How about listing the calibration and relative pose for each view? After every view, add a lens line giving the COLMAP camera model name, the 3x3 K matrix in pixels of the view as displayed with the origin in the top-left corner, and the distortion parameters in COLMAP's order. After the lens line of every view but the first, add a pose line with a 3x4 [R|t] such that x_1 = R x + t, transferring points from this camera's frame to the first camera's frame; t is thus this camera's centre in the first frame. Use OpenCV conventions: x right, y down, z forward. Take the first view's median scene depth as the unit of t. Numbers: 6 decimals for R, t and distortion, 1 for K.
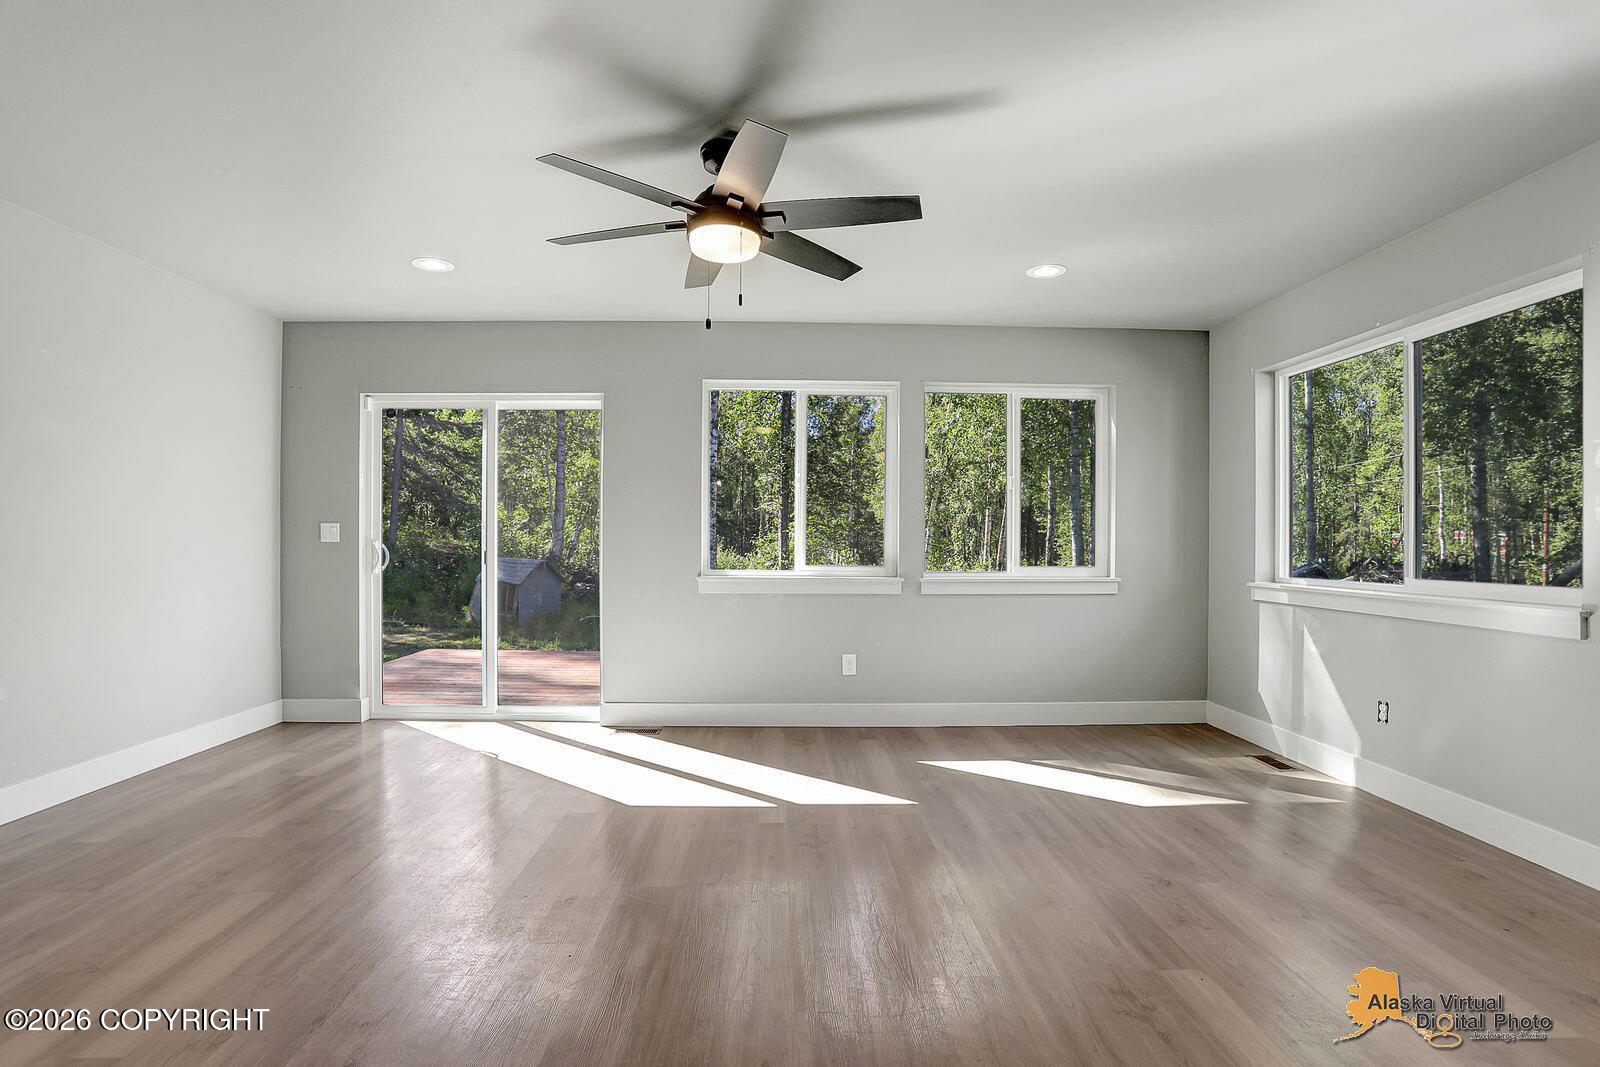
lens RADIAL K [[778.4, 0, 797.6], [0, 778.4, 543.7], [0, 0, 1]] dist [-0.083458, 0.036422]
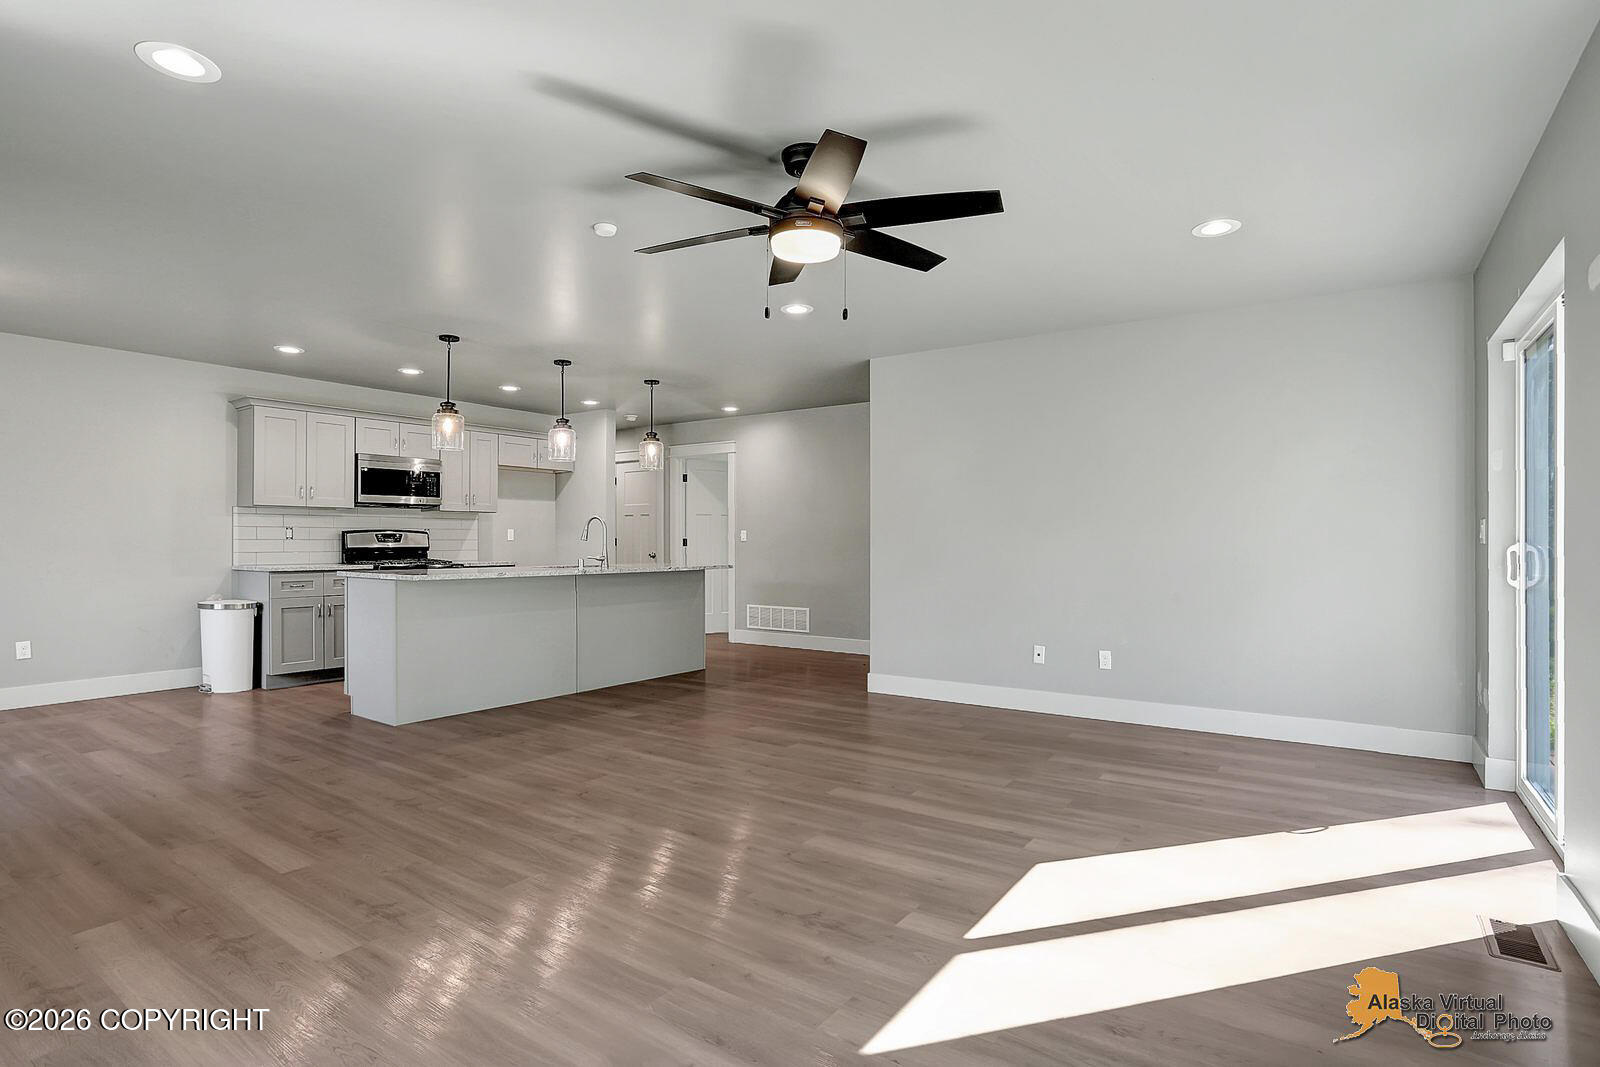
lens RADIAL K [[797.6, 0, 807.1], [0, 797.6, 538.4], [0, 0, 1]] dist [-0.056200, 0.000768]
pose [[-0.585915, -0.007564, -0.810337, 0.426438], [-0.010074, 0.999947, -0.002050, -0.000178], [0.810310, 0.006963, -0.585960, 0.913119]]
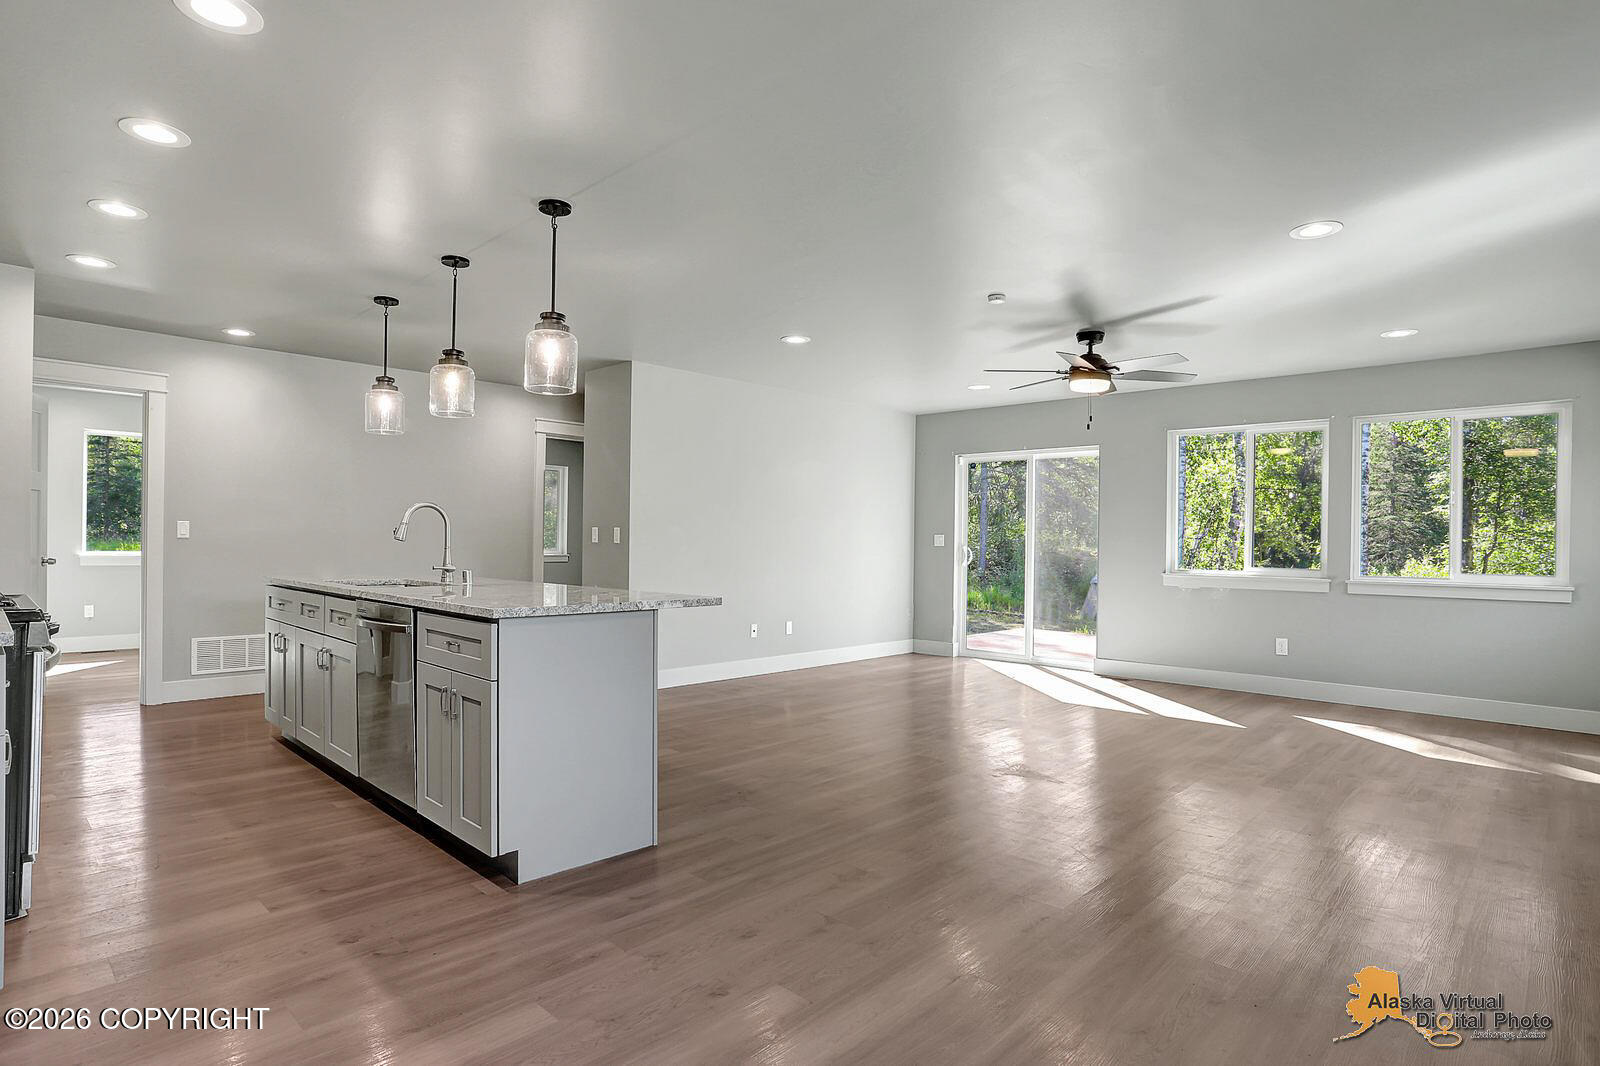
lens RADIAL K [[828.0, 0, 813.3], [0, 828.0, 556.2], [0, 0, 1]] dist [-0.026407, 0.000999]
pose [[0.712754, 0.015516, -0.701243, 0.465751], [-0.012268, 0.999878, 0.009654, 0.005194], [0.701307, 0.001722, 0.712857, -0.495309]]
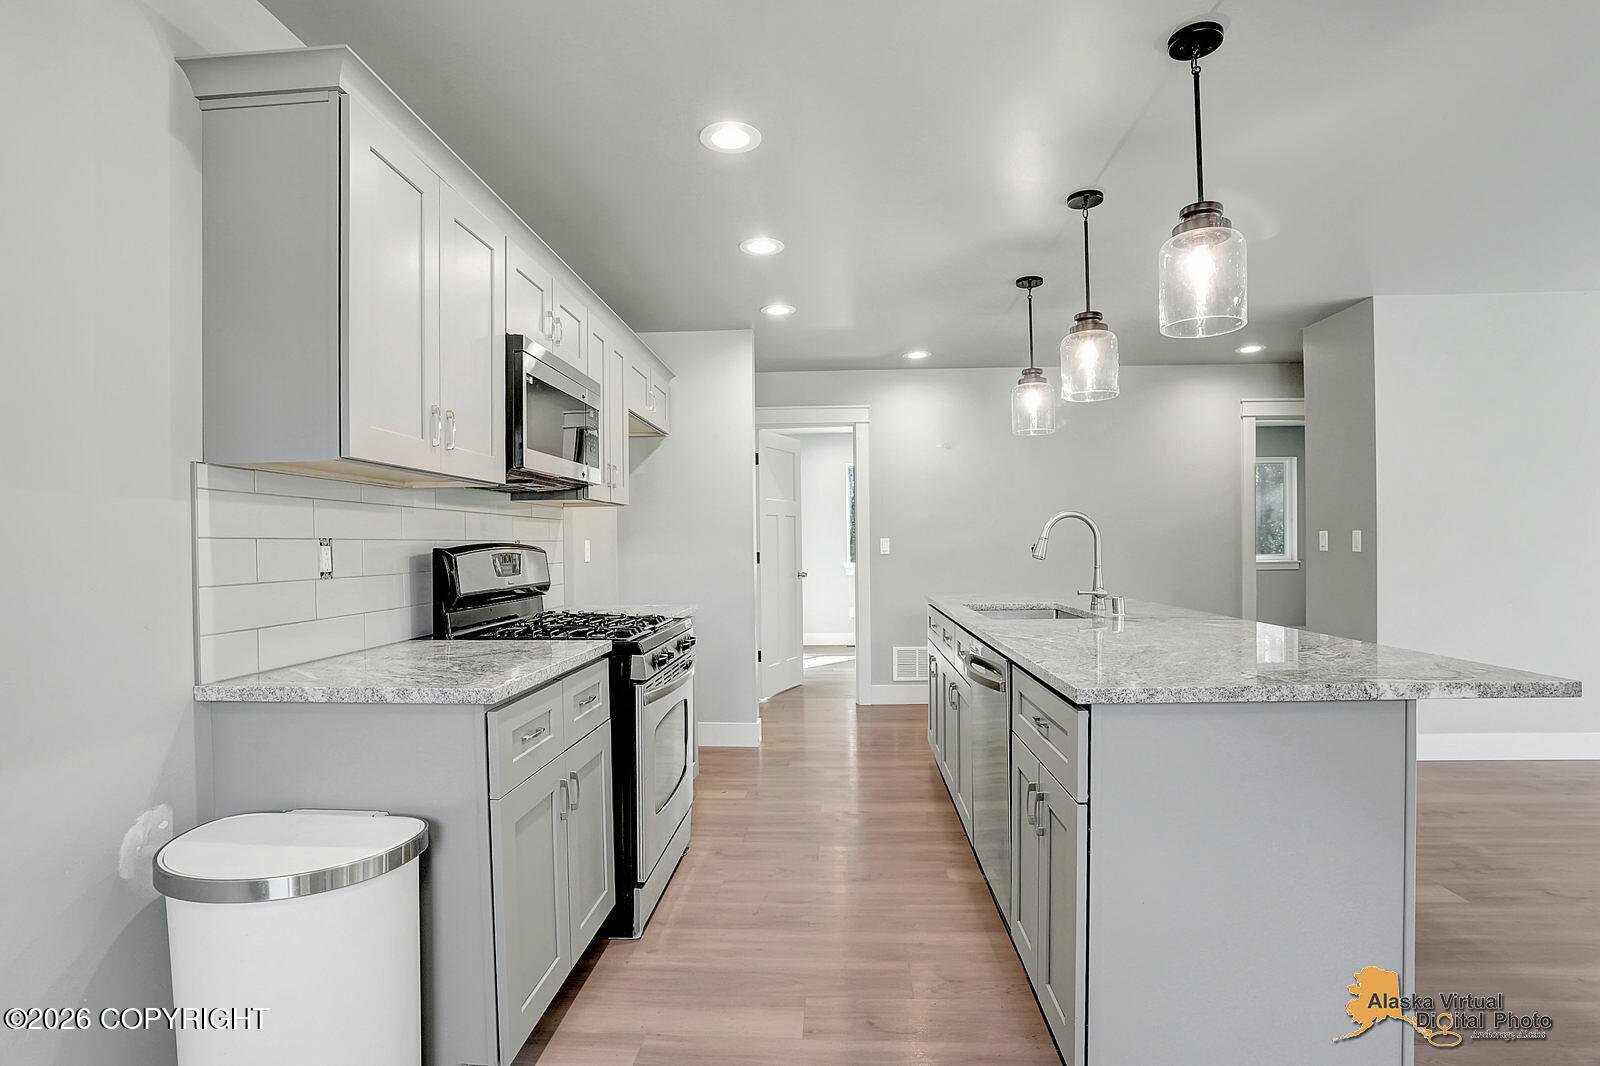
lens RADIAL K [[778.4, 0, 797.6], [0, 778.4, 543.2], [0, 0, 1]] dist [-0.083458, 0.036422]
pose [[-0.093995, -0.004793, -0.995561, 0.244265], [0.003465, 0.999981, -0.005141, -0.007916], [0.995567, -0.003933, -0.093977, -0.335219]]
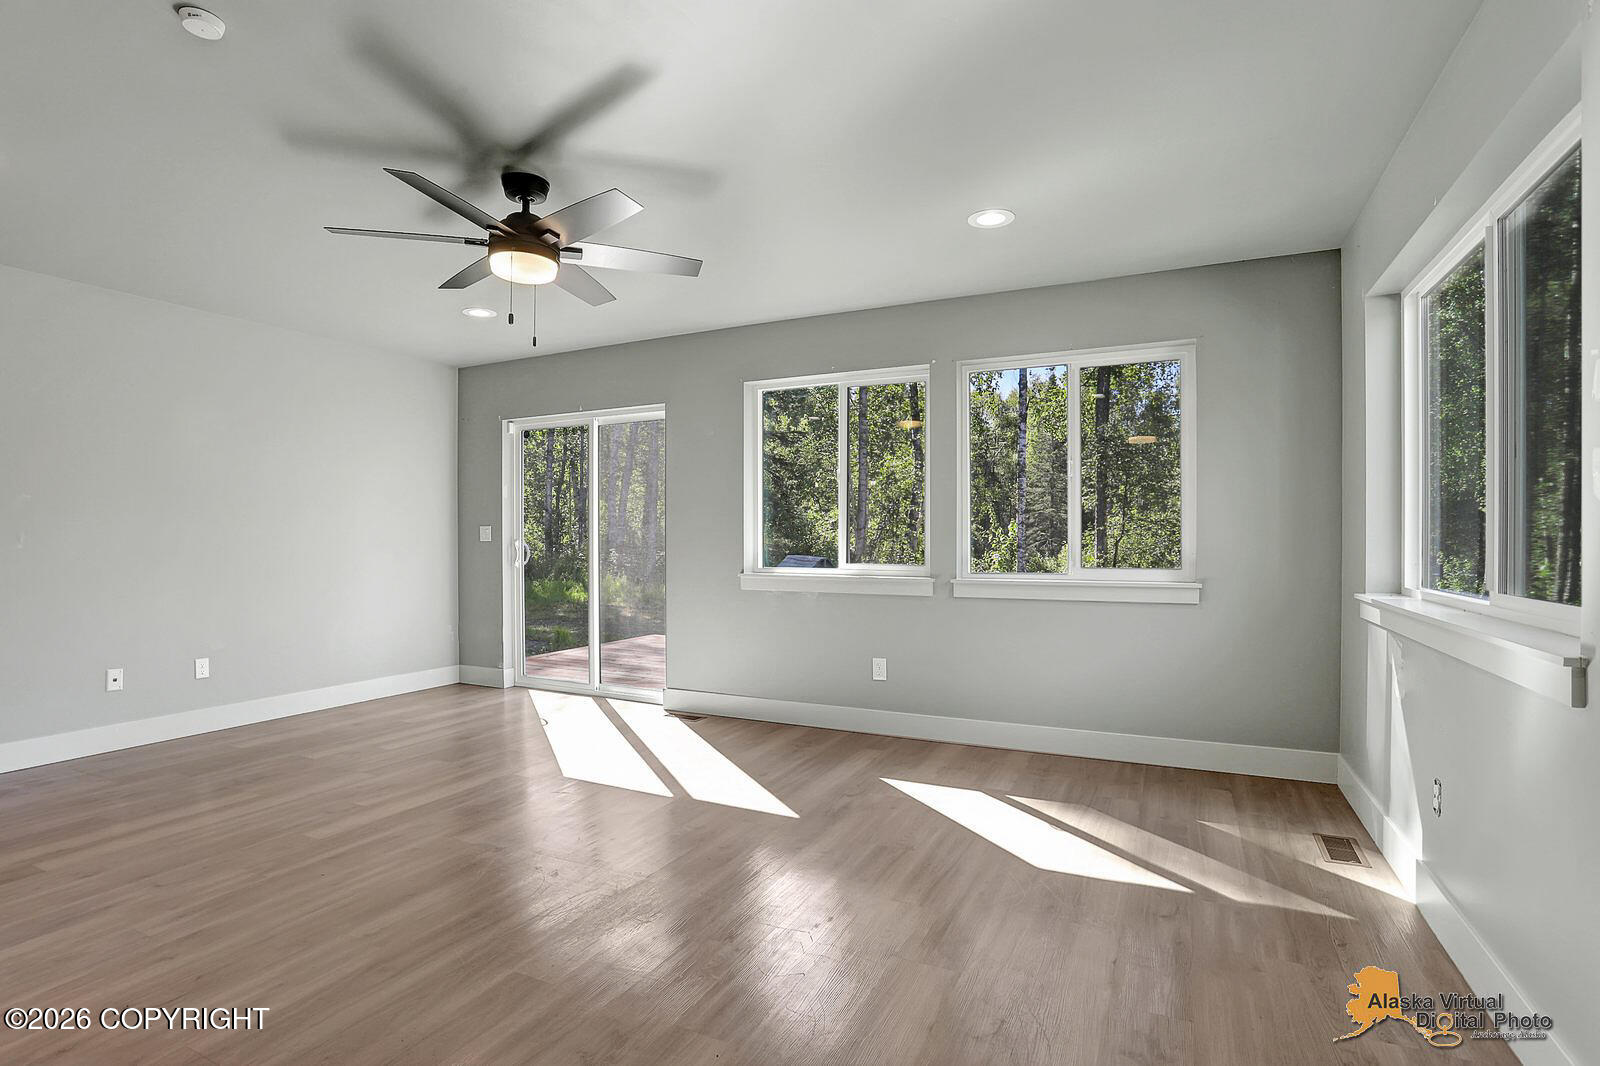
lens RADIAL K [[778.4, 0, 797.6], [0, 778.4, 543.2], [0, 0, 1]] dist [-0.083458, 0.036422]
pose [[0.885155, -0.002302, -0.465290, 0.427931], [0.002944, 0.999995, 0.000654, 0.001605], [0.465286, -0.001949, 0.885158, 0.122103]]
